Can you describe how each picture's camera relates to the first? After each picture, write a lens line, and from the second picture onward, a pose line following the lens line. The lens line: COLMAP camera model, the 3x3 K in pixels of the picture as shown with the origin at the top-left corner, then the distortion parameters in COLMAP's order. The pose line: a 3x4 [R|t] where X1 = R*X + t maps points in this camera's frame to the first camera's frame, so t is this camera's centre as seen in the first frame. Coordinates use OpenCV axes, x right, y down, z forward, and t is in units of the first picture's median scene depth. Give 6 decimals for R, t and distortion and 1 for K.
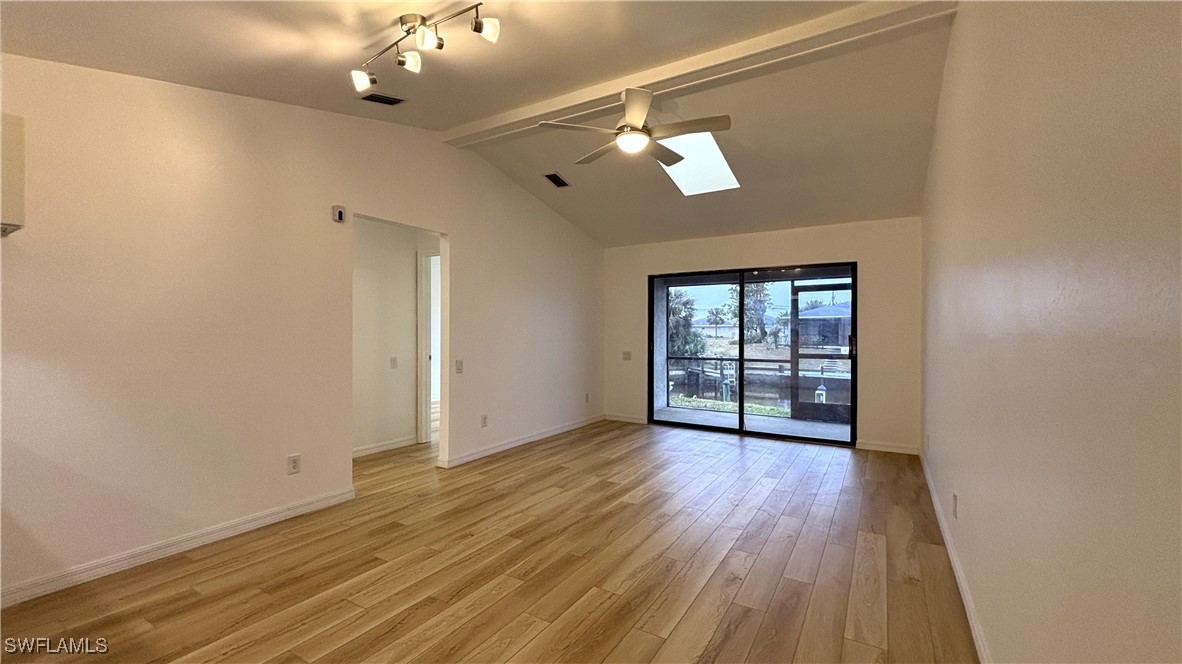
lens RADIAL K [[477.0, 0, 586.6], [0, 477.0, 329.5], [0, 0, 1]] dist [0.002594, -0.001403]
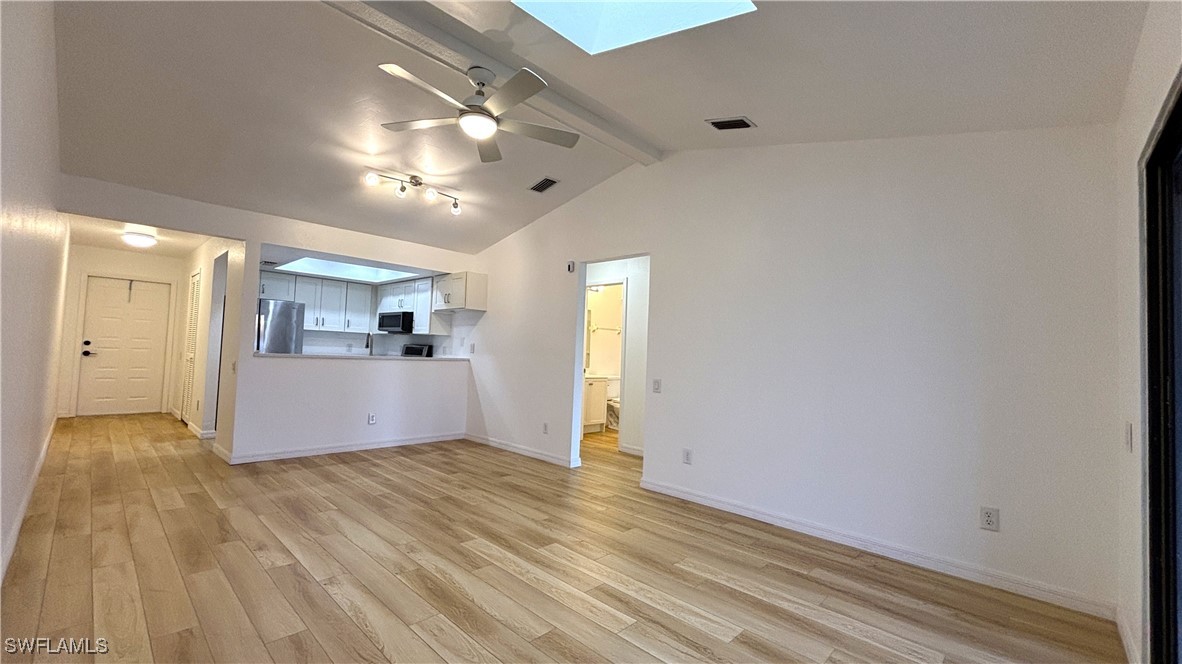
lens RADIAL K [[477.0, 0, 596.7], [0, 477.0, 330.5], [0, 0, 1]] dist [0.002594, -0.001403]
pose [[-0.198053, -0.054733, -0.978662, 0.703368], [-0.033884, 0.998225, -0.048970, 0.018454], [0.979606, 0.023462, -0.199556, 1.090578]]
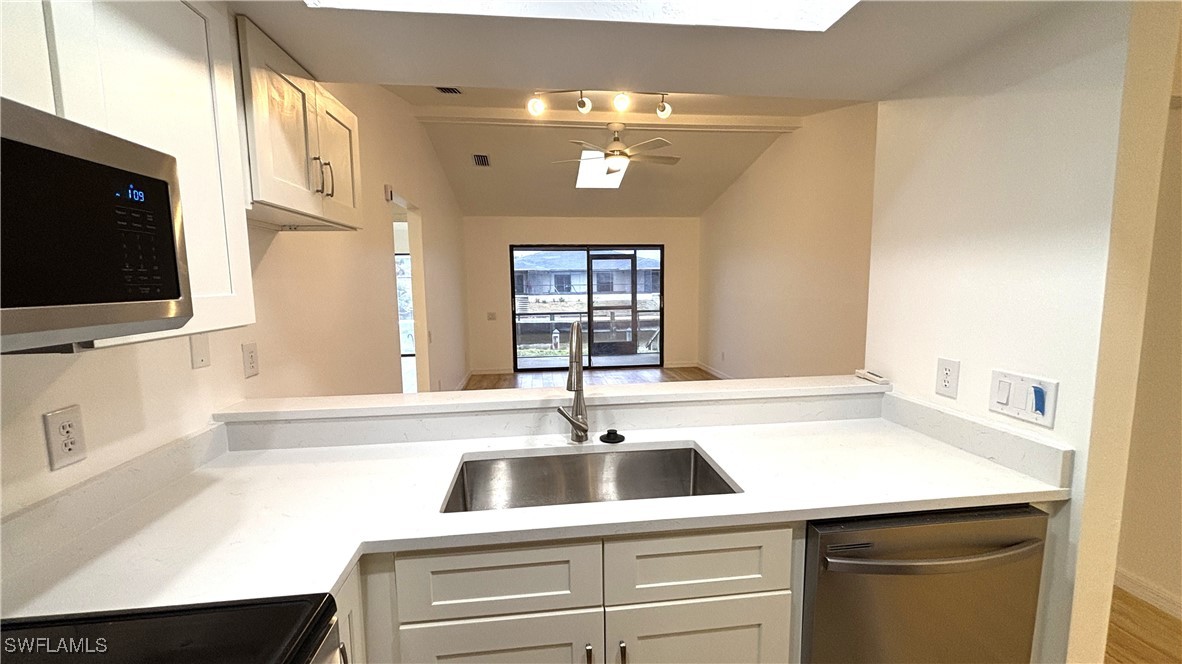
lens RADIAL K [[477.0, 0, 592.6], [0, 477.0, 335.1], [0, 0, 1]] dist [0.002594, -0.001403]
pose [[0.777413, -0.085046, 0.623214, -0.688722], [0.012382, 0.992694, 0.120021, -0.053348], [-0.628868, -0.085590, 0.772786, -0.044729]]
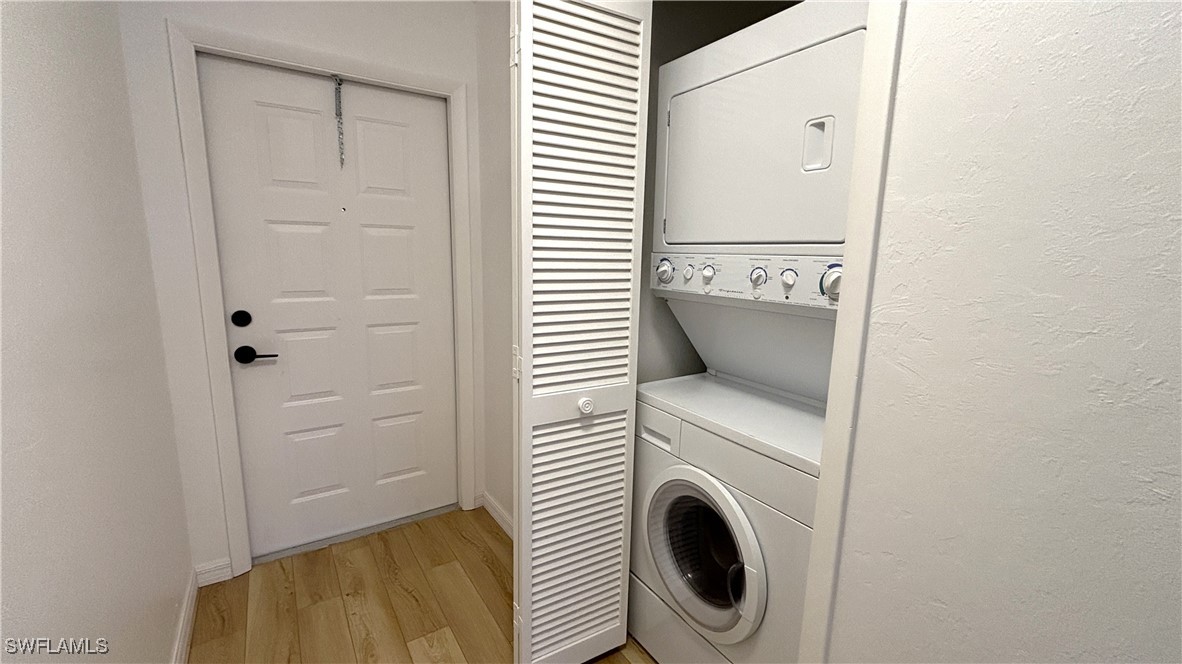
lens RADIAL K [[477.0, 0, 585.2], [0, 477.0, 326.8], [0, 0, 1]] dist [0.002594, -0.001403]
pose [[-0.415064, 0.132808, -0.900047, -0.252071], [-0.014620, 0.988187, 0.152556, -0.023611], [0.909675, 0.076479, -0.408219, -0.417387]]
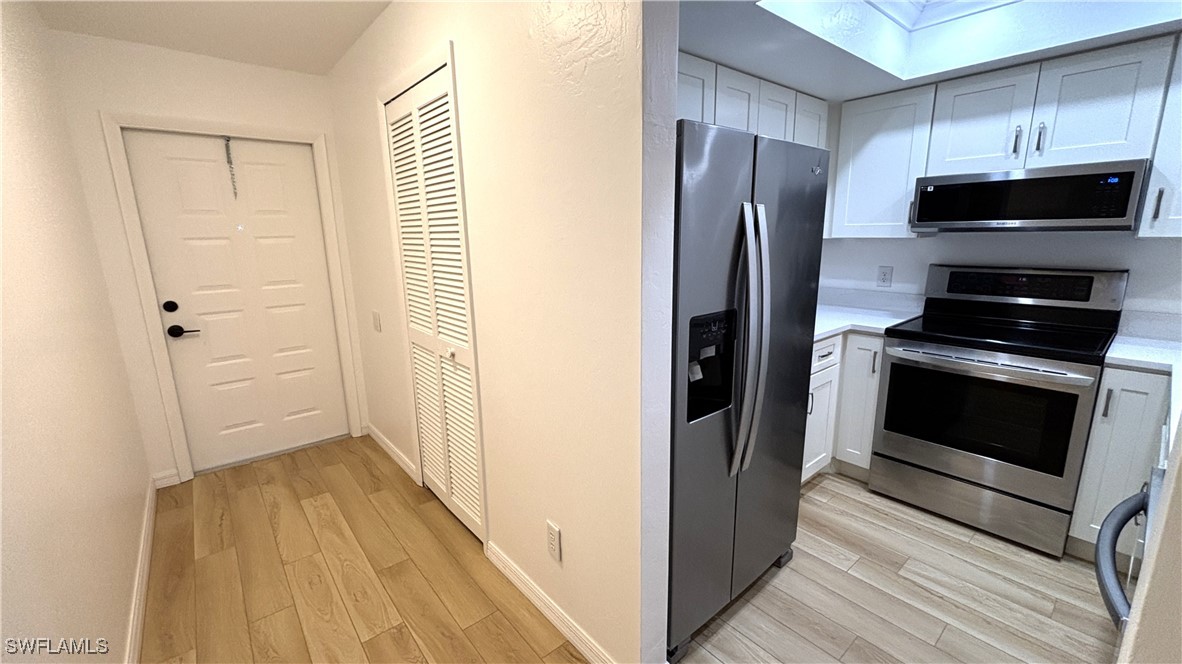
lens RADIAL K [[477.0, 0, 587.4], [0, 477.0, 330.3], [0, 0, 1]] dist [0.002594, -0.001403]
pose [[-0.318785, 0.195596, -0.927426, -0.092298], [0.022106, 0.979744, 0.199032, -0.044045], [0.947569, 0.042946, -0.316652, -0.145614]]
